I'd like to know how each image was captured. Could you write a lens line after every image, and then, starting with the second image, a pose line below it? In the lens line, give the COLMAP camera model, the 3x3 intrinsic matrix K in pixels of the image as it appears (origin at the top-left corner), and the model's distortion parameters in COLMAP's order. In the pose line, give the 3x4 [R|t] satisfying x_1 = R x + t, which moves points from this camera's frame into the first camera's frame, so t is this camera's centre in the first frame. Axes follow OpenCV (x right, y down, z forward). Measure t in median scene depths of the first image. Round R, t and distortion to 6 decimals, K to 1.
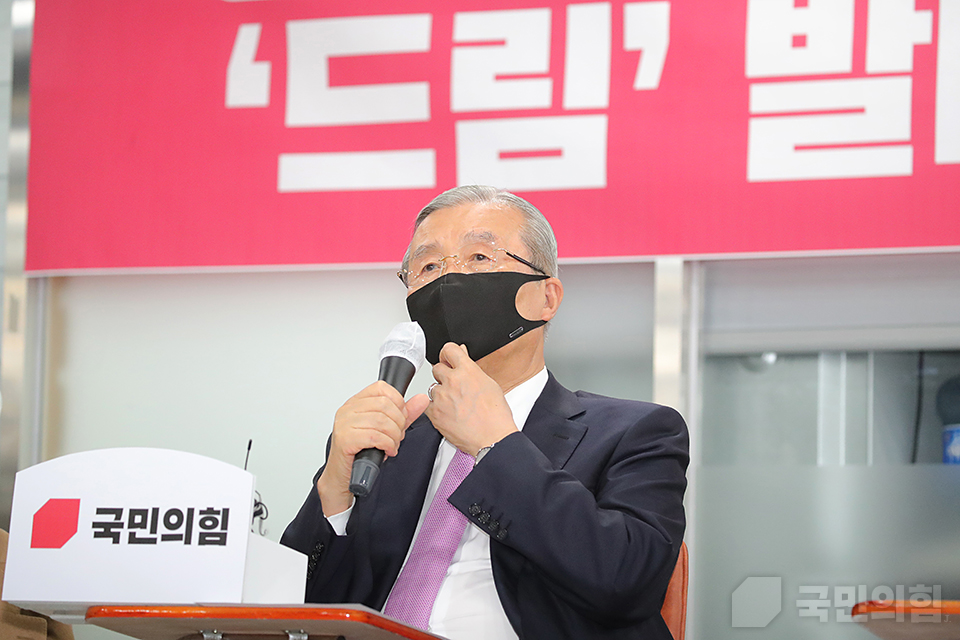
lens RADIAL K [[4469.5, 0, 480.0], [0, 4469.5, 320.0], [0, 0, 1]] dist [1.221379, -58.929681]
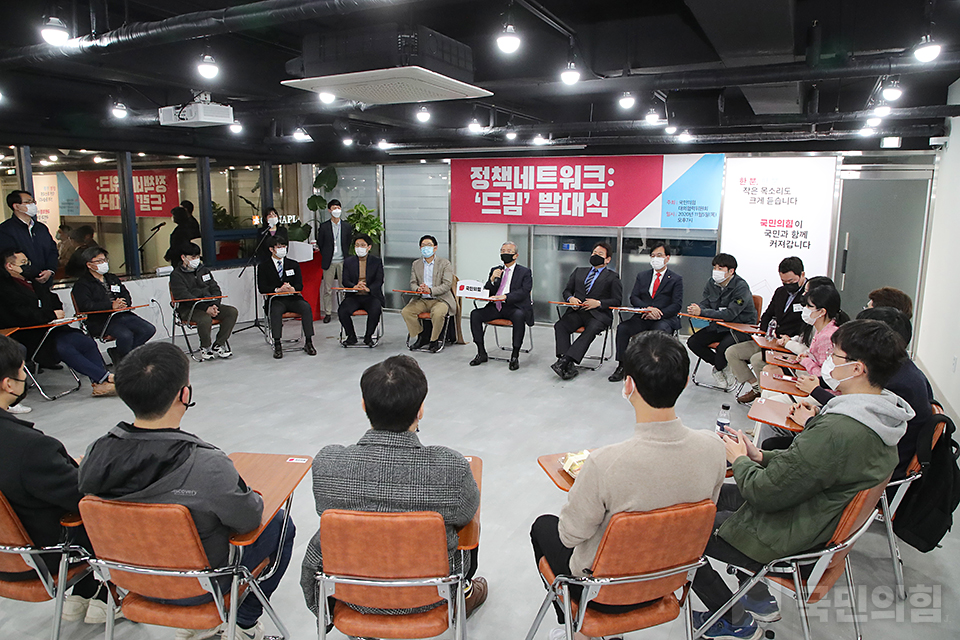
lens RADIAL K [[660.9, 0, 480.0], [0, 660.9, 320.0], [0, 0, 1]] dist [-0.073976, 0.048934]
pose [[0.999219, -0.011514, -0.037801, -0.005132], [0.021869, 0.957888, 0.286309, -0.195636], [0.032913, -0.286912, 0.957391, -0.215275]]
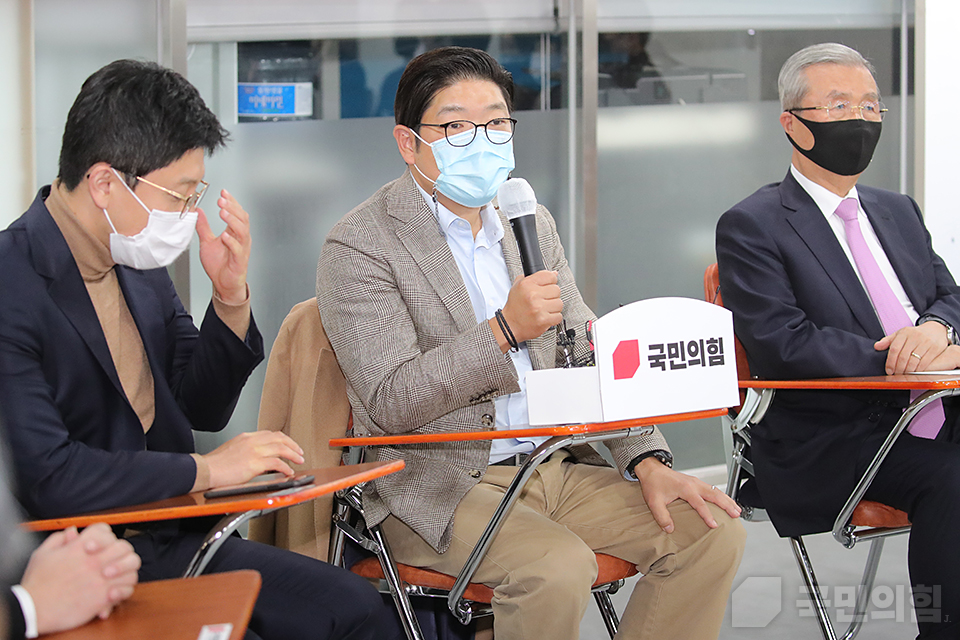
lens RADIAL K [[2755.0, 0, 480.0], [0, 2755.0, 320.0], [0, 0, 1]] dist [-0.359726, -0.068180]
pose [[0.475799, -0.135780, 0.869010, -0.675193], [-0.079592, 0.977312, 0.196280, -0.086452], [-0.875945, -0.162556, 0.454197, 0.512186]]
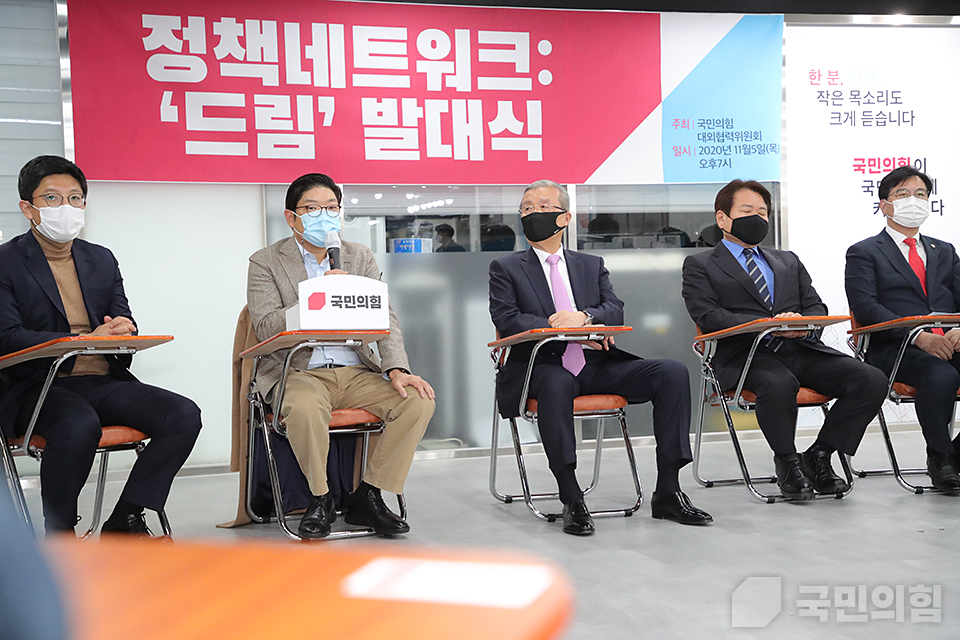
lens RADIAL K [[1396.1, 0, 480.0], [0, 1396.1, 320.0], [0, 0, 1]] dist [0.242443, 0.055812]
pose [[0.738564, -0.052700, 0.672120, -0.526051], [-0.029718, 0.993426, 0.110549, -0.030347], [-0.673528, -0.101621, 0.732143, 0.240152]]
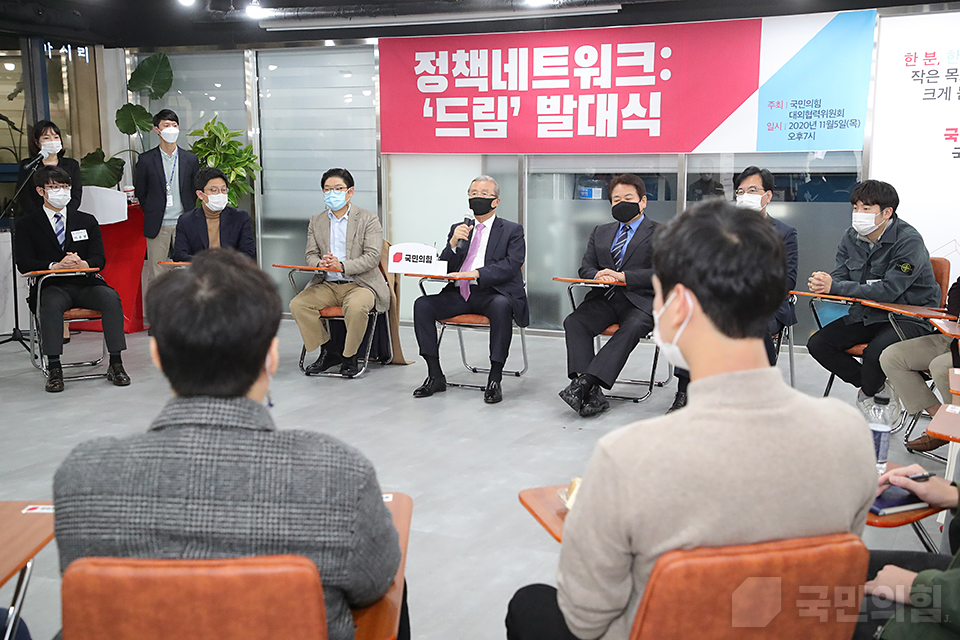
lens RADIAL K [[1156.6, 0, 480.0], [0, 1156.6, 320.0], [0, 0, 1]] dist [0.154363, 0.037068]
pose [[0.999669, -0.024595, -0.007599, 0.004884], [0.025717, 0.967219, 0.252638, -0.152420], [0.001137, -0.252750, 0.967531, -0.202087]]
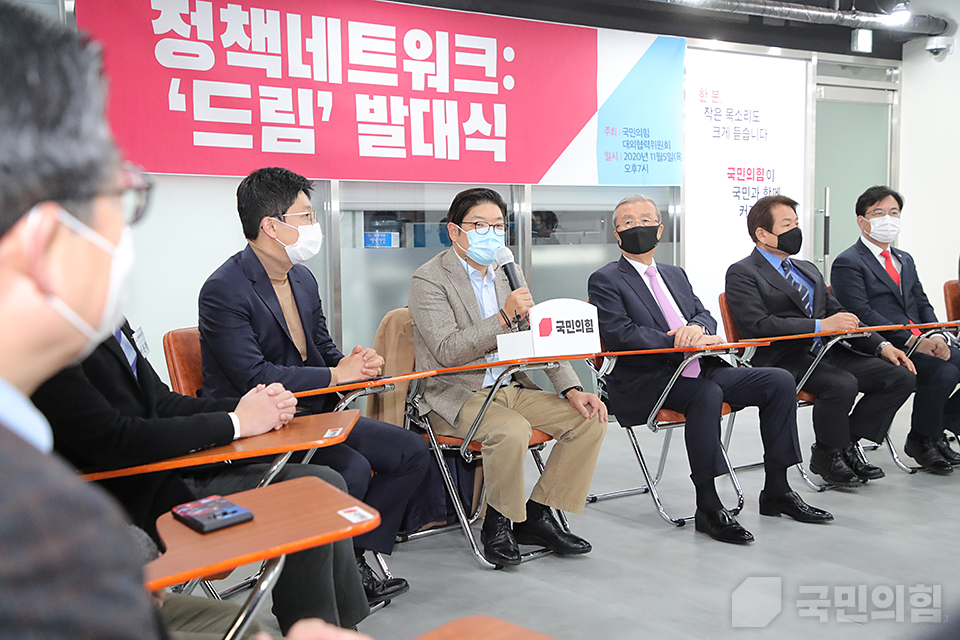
lens RADIAL K [[1193.9, 0, 480.0], [0, 1193.9, 320.0], [0, 0, 1]] dist [0.160638, 0.059044]
pose [[0.477119, -0.088742, 0.874347, -0.624940], [-0.072578, 0.987512, 0.139832, -0.040807], [-0.875837, -0.130175, 0.464720, 0.531341]]
